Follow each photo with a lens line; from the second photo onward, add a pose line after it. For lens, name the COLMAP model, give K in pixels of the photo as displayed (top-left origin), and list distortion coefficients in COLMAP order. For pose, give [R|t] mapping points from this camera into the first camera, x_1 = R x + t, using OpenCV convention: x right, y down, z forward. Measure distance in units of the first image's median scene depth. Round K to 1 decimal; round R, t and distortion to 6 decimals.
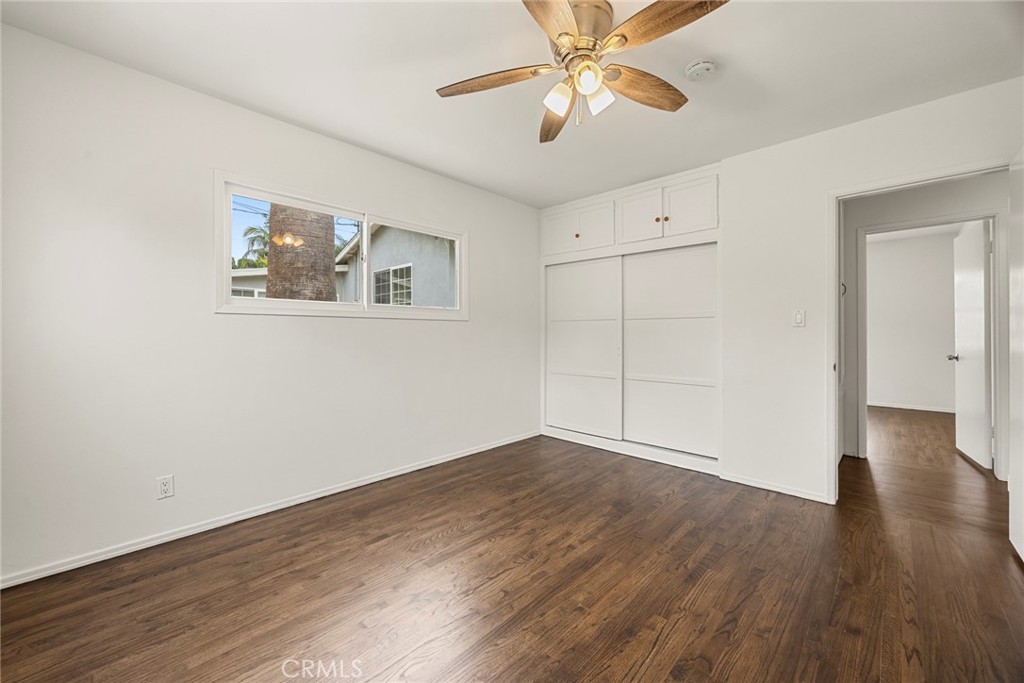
lens RADIAL K [[399.7, 0, 514.5], [0, 399.7, 336.0], [0, 0, 1]] dist [0.000420, 0.000212]
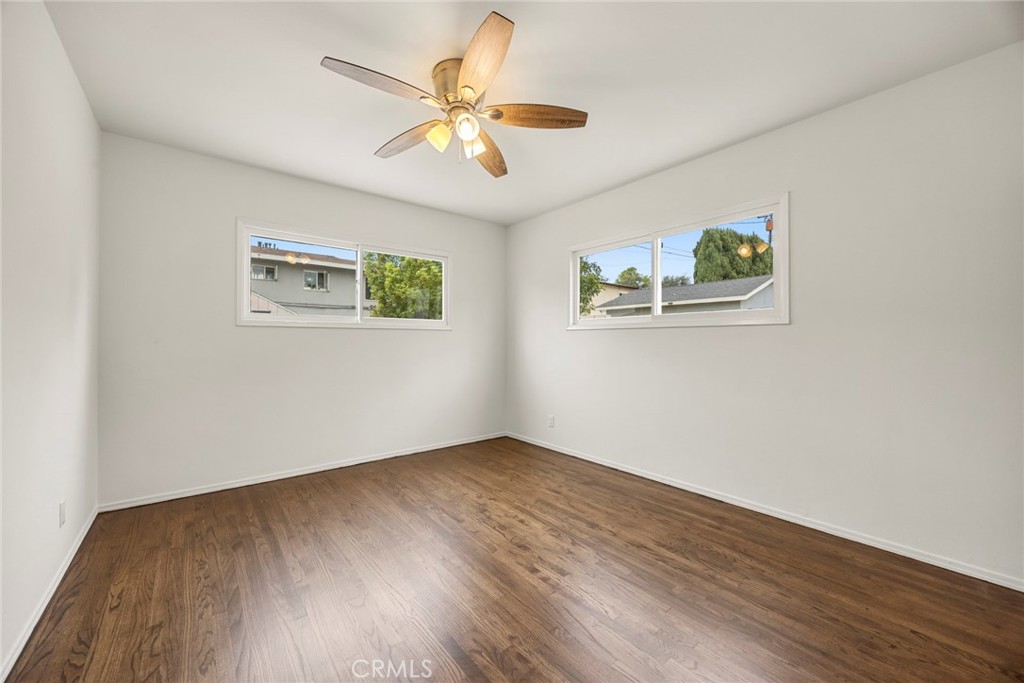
lens RADIAL K [[399.7, 0, 509.6], [0, 399.7, 338.2], [0, 0, 1]] dist [0.000420, 0.000212]
pose [[-0.149668, -0.012510, -0.988657, 0.912320], [-0.006846, 0.999909, -0.011616, -0.002008], [0.988713, 0.005030, -0.149740, 0.913780]]
